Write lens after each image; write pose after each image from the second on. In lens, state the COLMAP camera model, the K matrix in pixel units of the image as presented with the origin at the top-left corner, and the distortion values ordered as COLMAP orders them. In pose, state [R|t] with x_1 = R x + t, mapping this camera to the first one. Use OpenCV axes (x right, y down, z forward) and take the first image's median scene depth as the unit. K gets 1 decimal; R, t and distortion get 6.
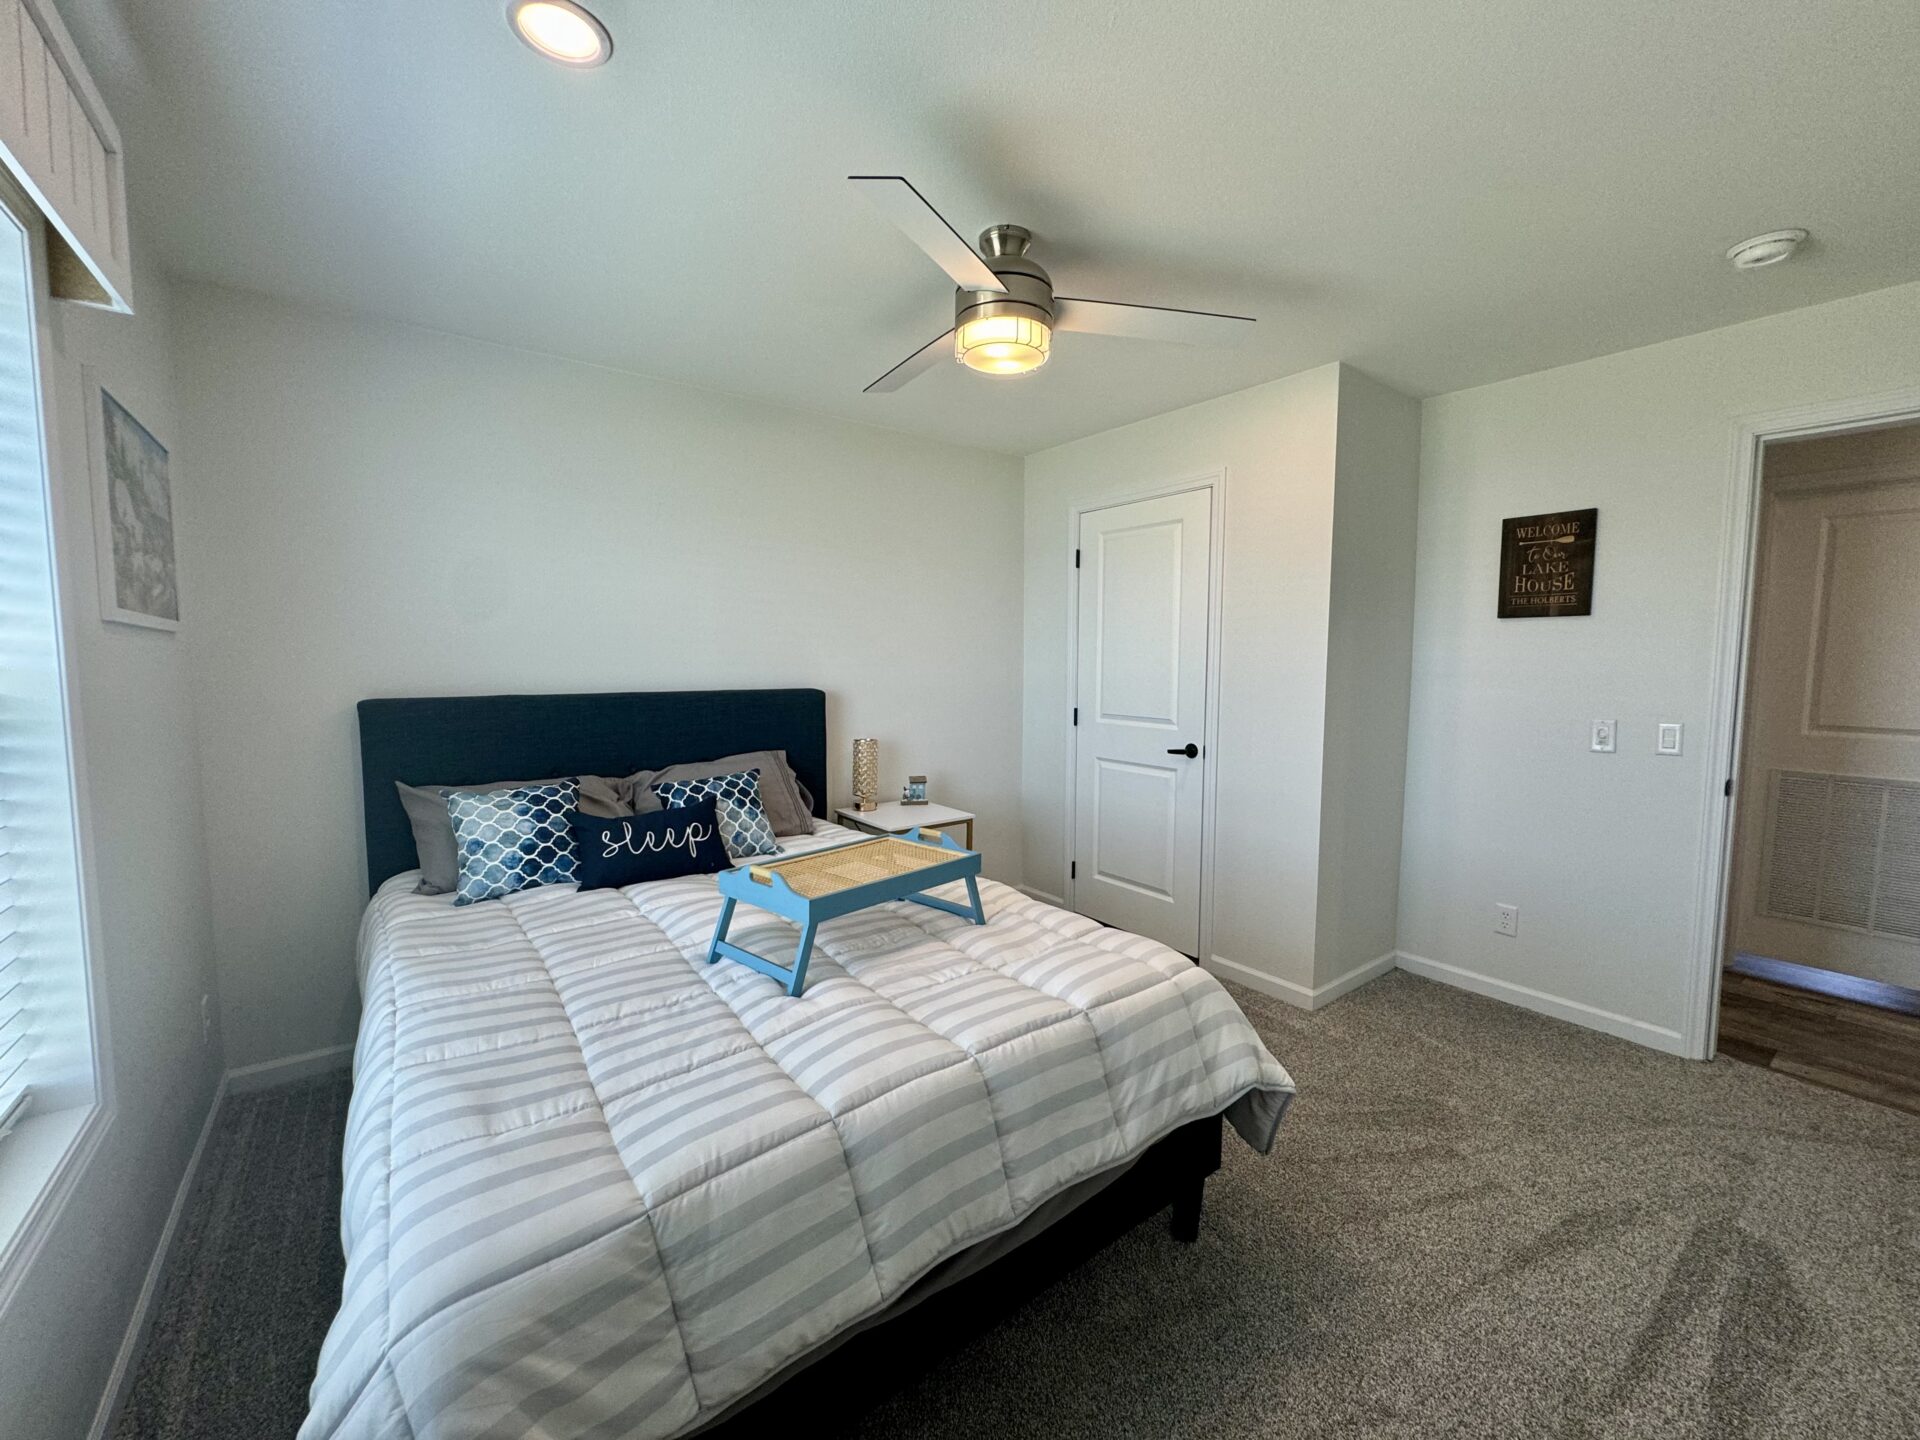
lens RADIAL K [[765.4, 0, 960.1], [0, 765.4, 718.5], [0, 0, 1]] dist [-0.001592, -0.000168]
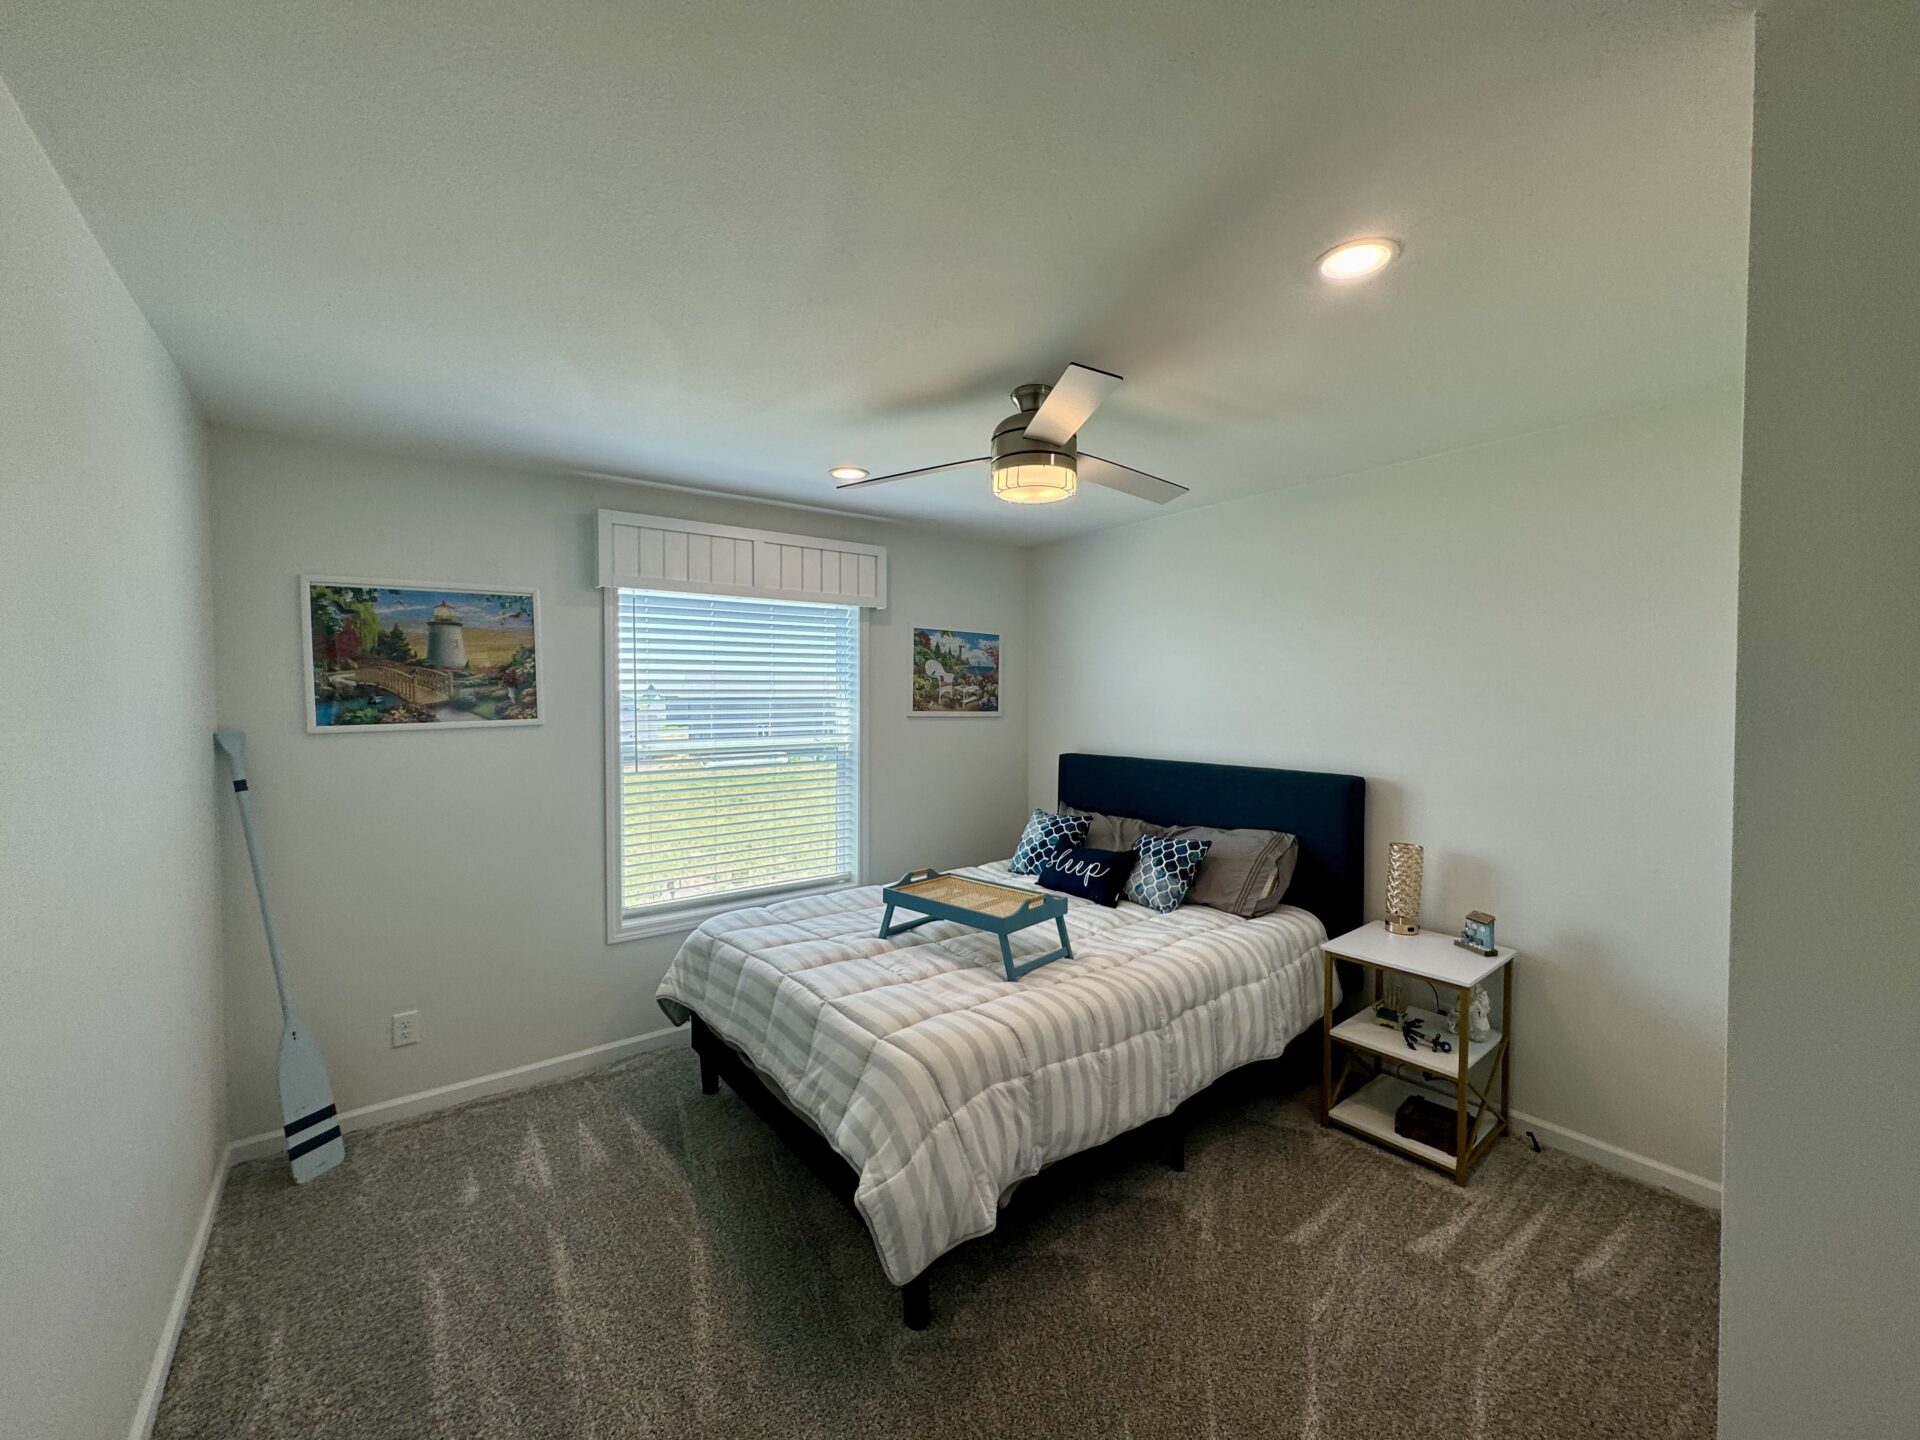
lens RADIAL K [[765.4, 0, 960.1], [0, 765.4, 718.5], [0, 0, 1]] dist [-0.001592, -0.000168]
pose [[0.004997, 0.022645, -0.999731, 1.065959], [-0.080528, 0.996506, 0.022170, -0.134704], [0.996740, 0.080395, 0.006803, 0.802388]]
